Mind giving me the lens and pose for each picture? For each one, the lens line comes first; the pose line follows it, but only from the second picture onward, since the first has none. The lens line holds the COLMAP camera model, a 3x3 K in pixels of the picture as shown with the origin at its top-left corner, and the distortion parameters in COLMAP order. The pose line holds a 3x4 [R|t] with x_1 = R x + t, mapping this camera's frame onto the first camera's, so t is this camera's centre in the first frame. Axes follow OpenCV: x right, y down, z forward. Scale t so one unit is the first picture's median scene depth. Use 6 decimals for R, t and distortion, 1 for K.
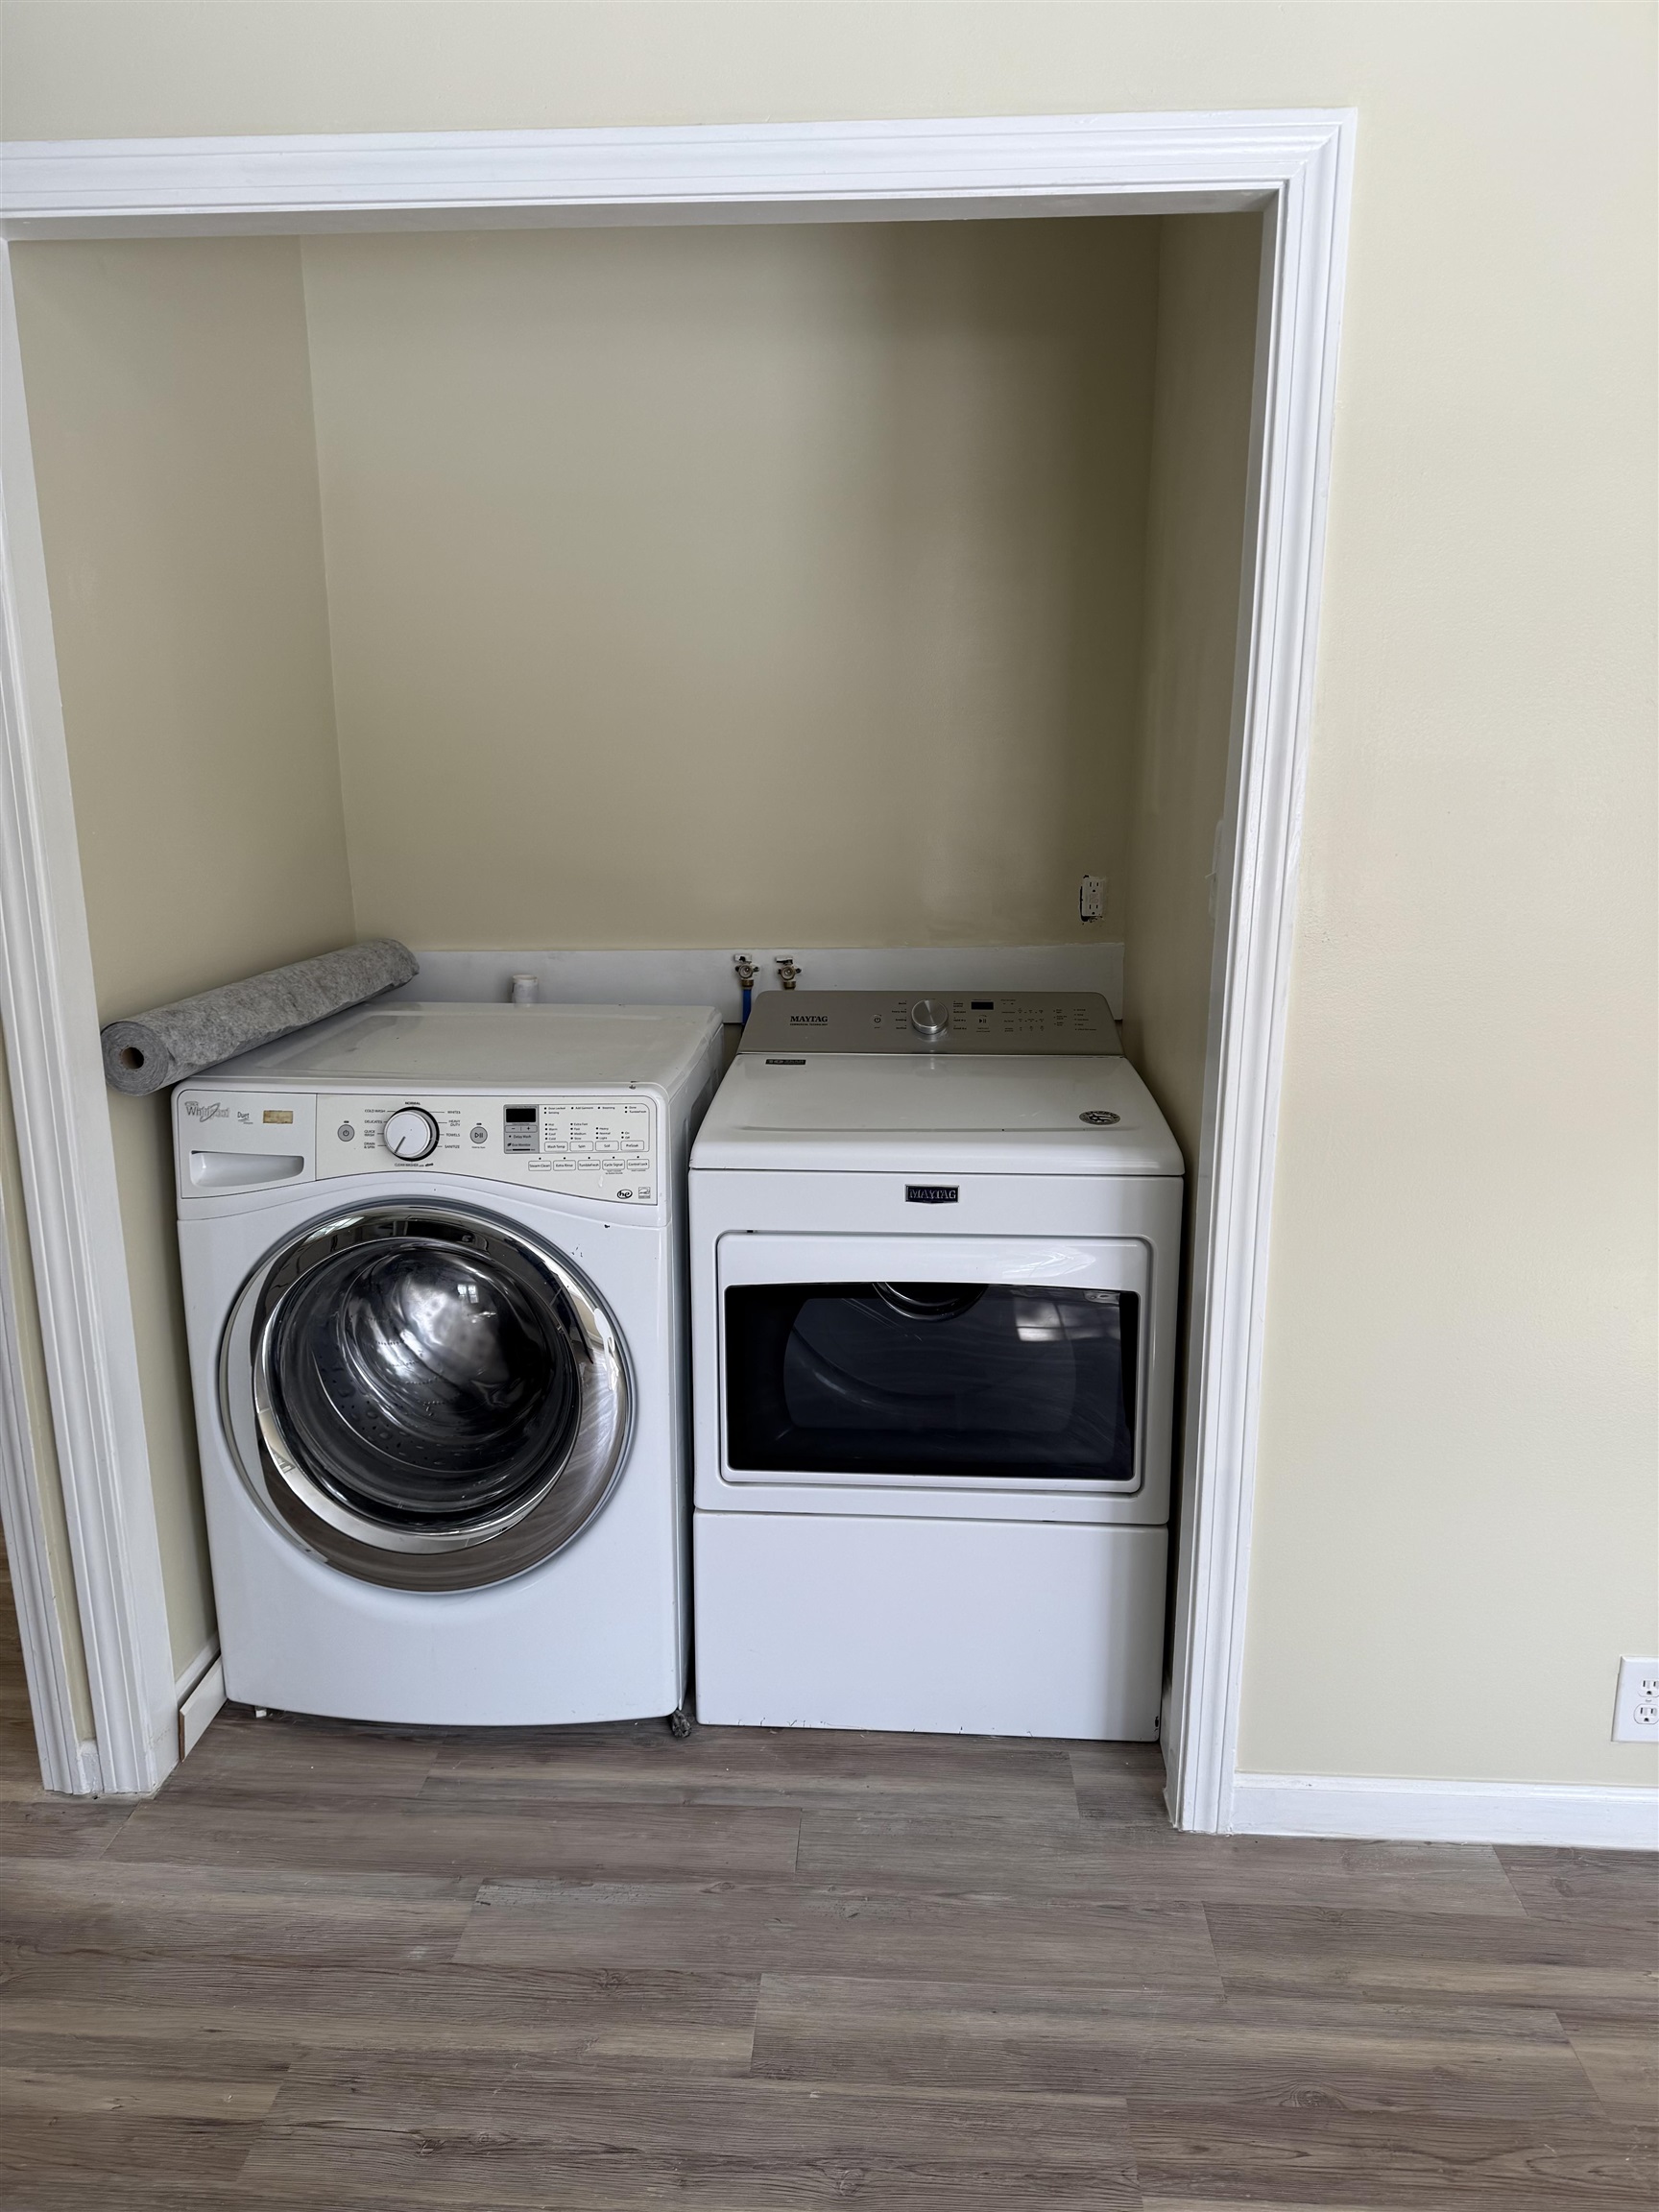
lens RADIAL K [[1561.6, 0, 820.9], [0, 1561.6, 1126.2], [0, 0, 1]] dist [-0.001043, -0.007738]
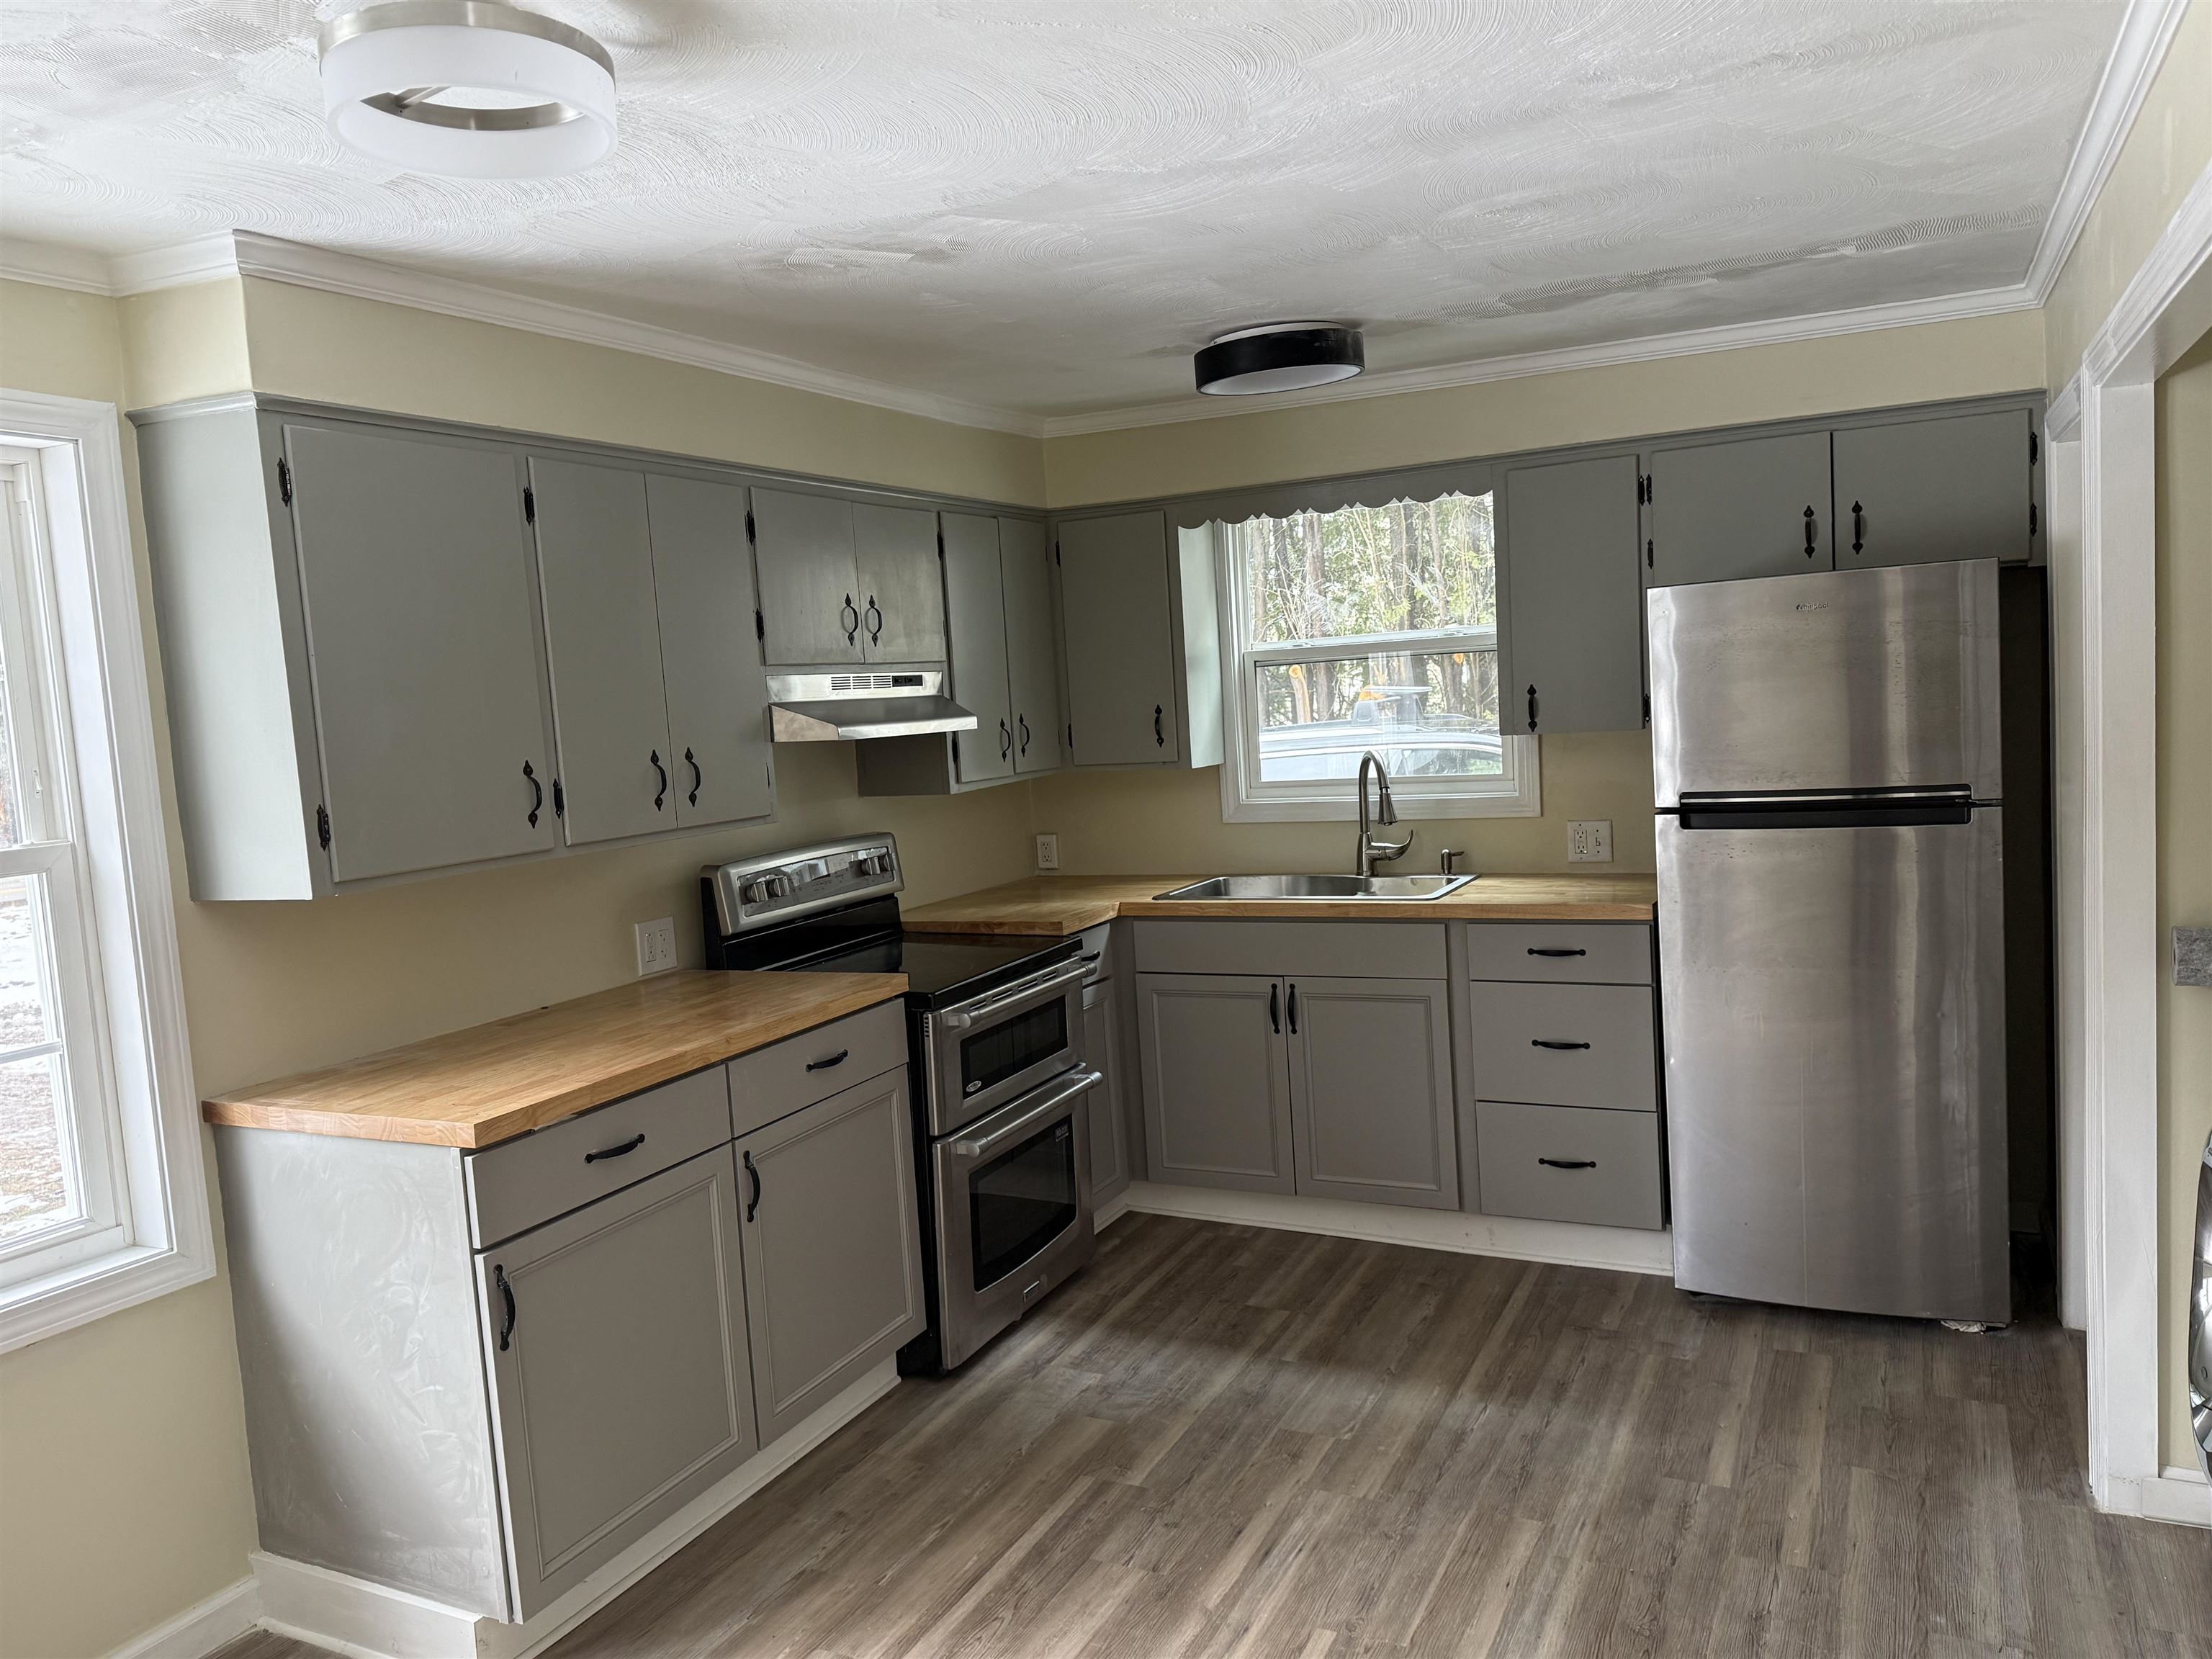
lens RADIAL K [[1618.3, 0, 1116.2], [0, 1618.3, 834.2], [0, 0, 1]] dist [0.123661, -0.177852]
pose [[-0.380840, 0.111167, -0.917934, 1.262473], [-0.168961, 0.967665, 0.187290, -0.272223], [0.909072, 0.226423, -0.349743, 0.721267]]
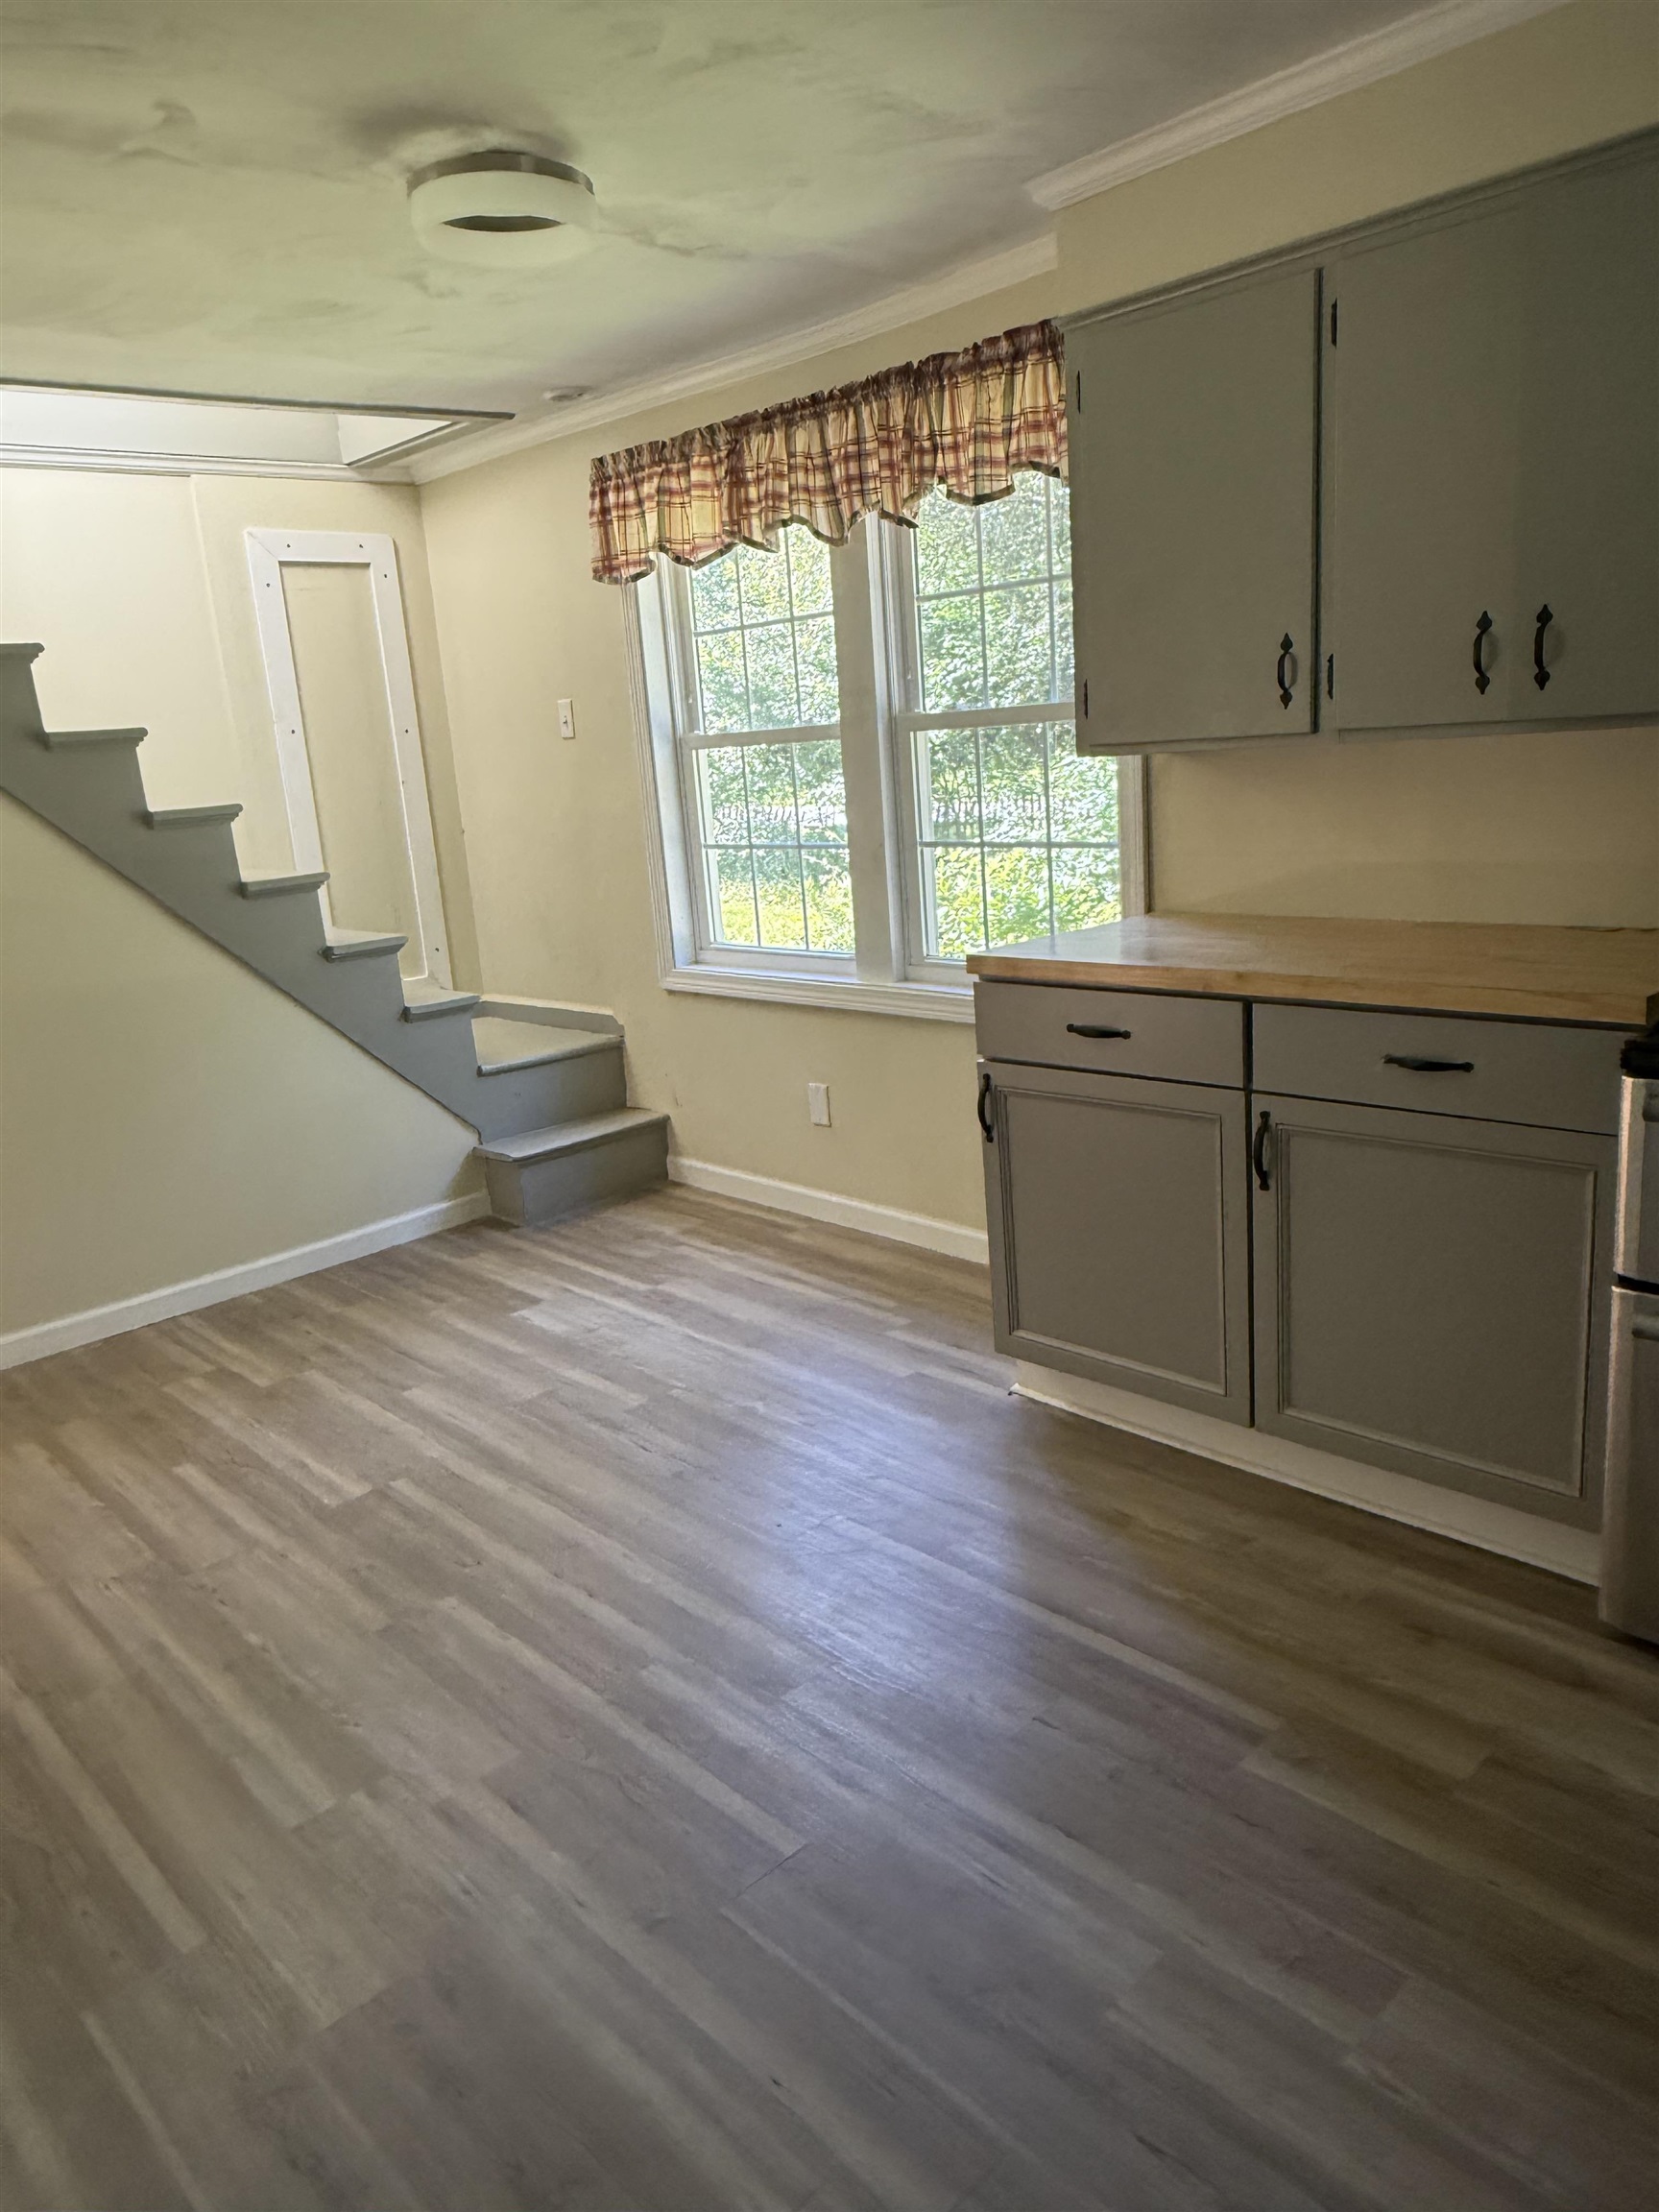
lens RADIAL K [[1498.0, 0, 829.5], [0, 1498.0, 1106.0], [0, 0, 1]] dist [-0.002208, 0.000211]
pose [[-0.725604, -0.107644, 0.679641, -0.763853], [0.241874, 0.884762, 0.398363, -0.204433], [-0.644202, 0.453441, -0.615951, 0.932146]]
